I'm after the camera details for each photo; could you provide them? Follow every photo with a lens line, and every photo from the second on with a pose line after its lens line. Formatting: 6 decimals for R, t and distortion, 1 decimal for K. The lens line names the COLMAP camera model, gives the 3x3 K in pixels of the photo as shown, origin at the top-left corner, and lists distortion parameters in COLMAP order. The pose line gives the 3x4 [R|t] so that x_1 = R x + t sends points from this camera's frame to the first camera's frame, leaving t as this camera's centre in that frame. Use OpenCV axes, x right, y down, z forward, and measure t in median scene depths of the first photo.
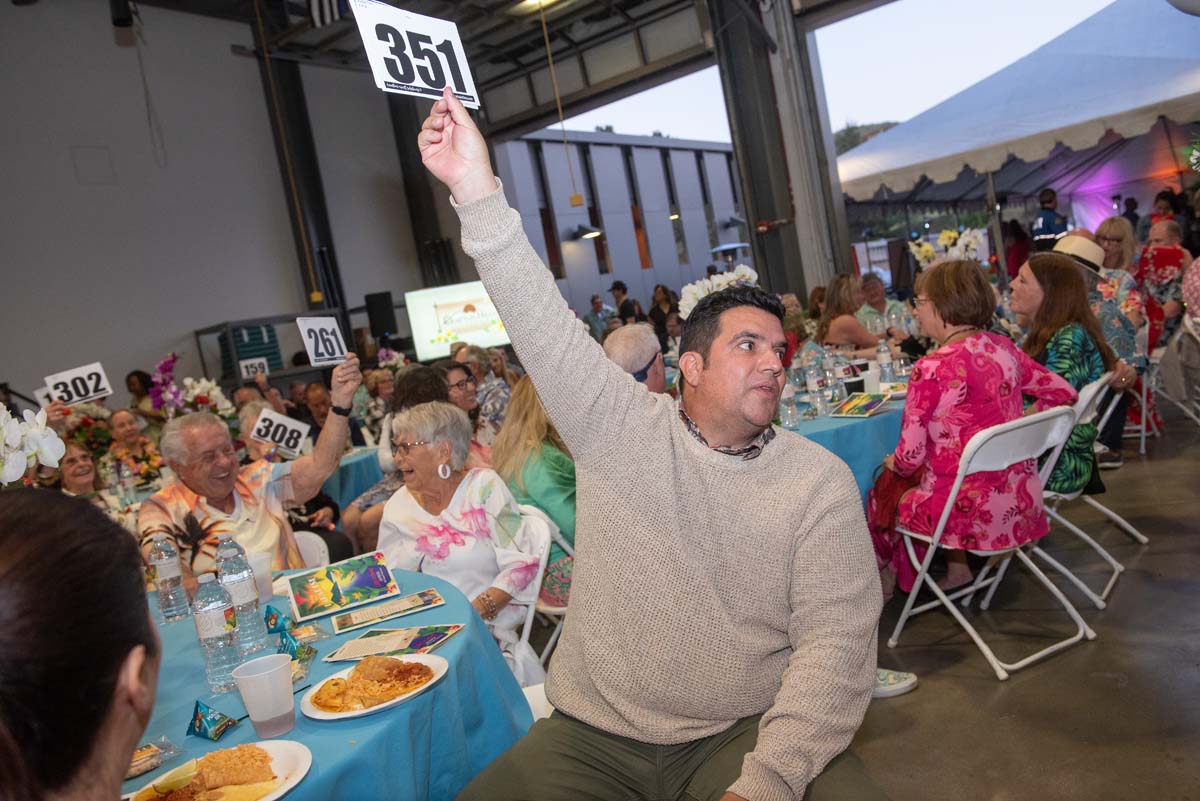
lens RADIAL K [[984.2, 0, 600.0], [0, 984.2, 400.5], [0, 0, 1]] dist [-0.004837, -0.016631]
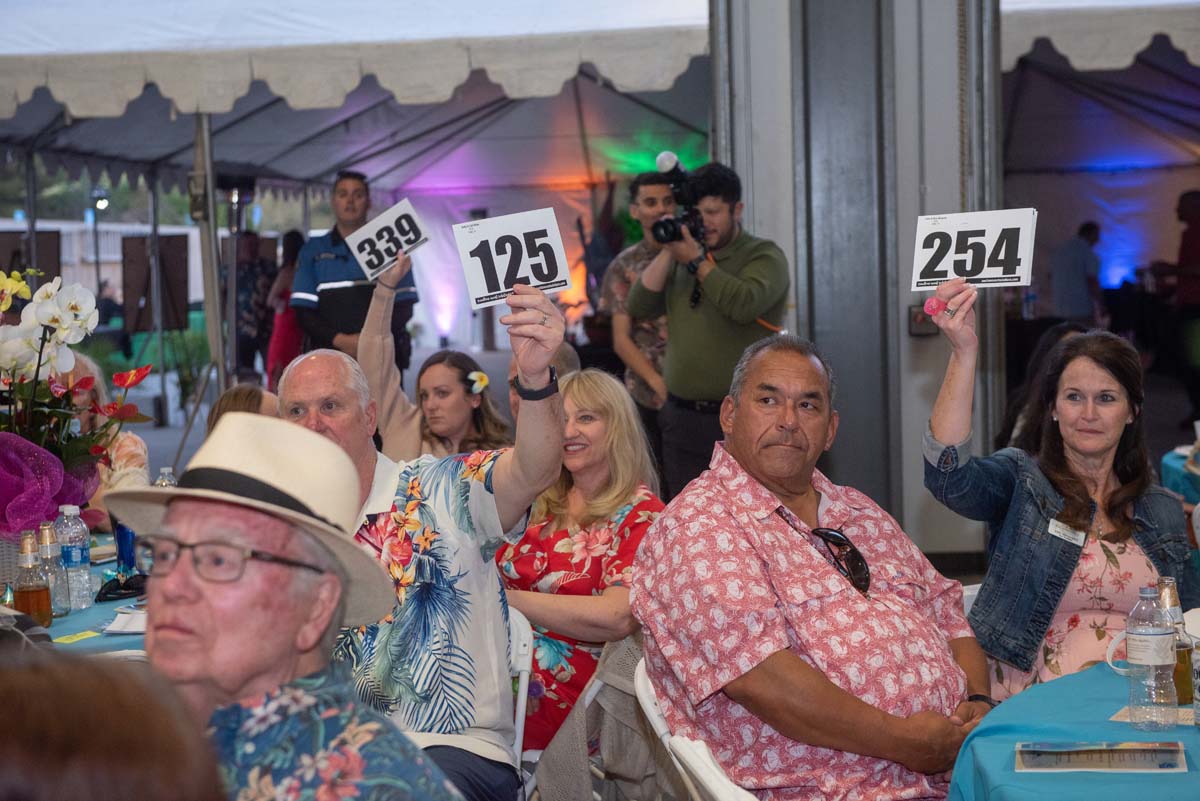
lens RADIAL K [[2078.5, 0, 590.7], [0, 2078.5, 392.7], [0, 0, 1]] dist [0.117983, 0.236916]
pose [[0.847162, 0.120996, 0.517375, 0.091109], [-0.082699, 0.991886, -0.096555, -0.045046], [-0.524859, 0.039011, 0.850294, 0.175175]]
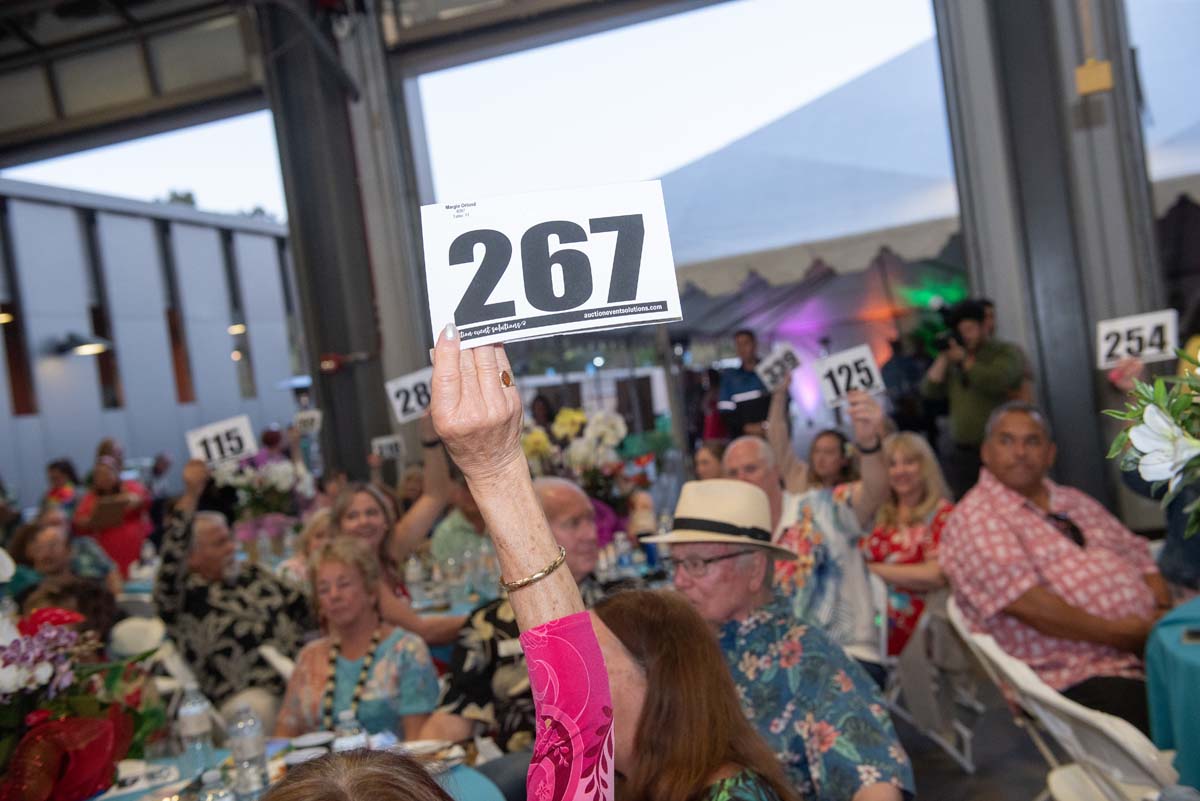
lens RADIAL K [[1304.7, 0, 600.0], [0, 1304.7, 400.5], [0, 0, 1]] dist [0.097862, -0.008853]
pose [[0.950819, 0.051285, 0.305471, 0.071040], [-0.011469, 0.991351, -0.130739, -0.041210], [-0.309534, 0.120805, 0.943183, 0.139336]]
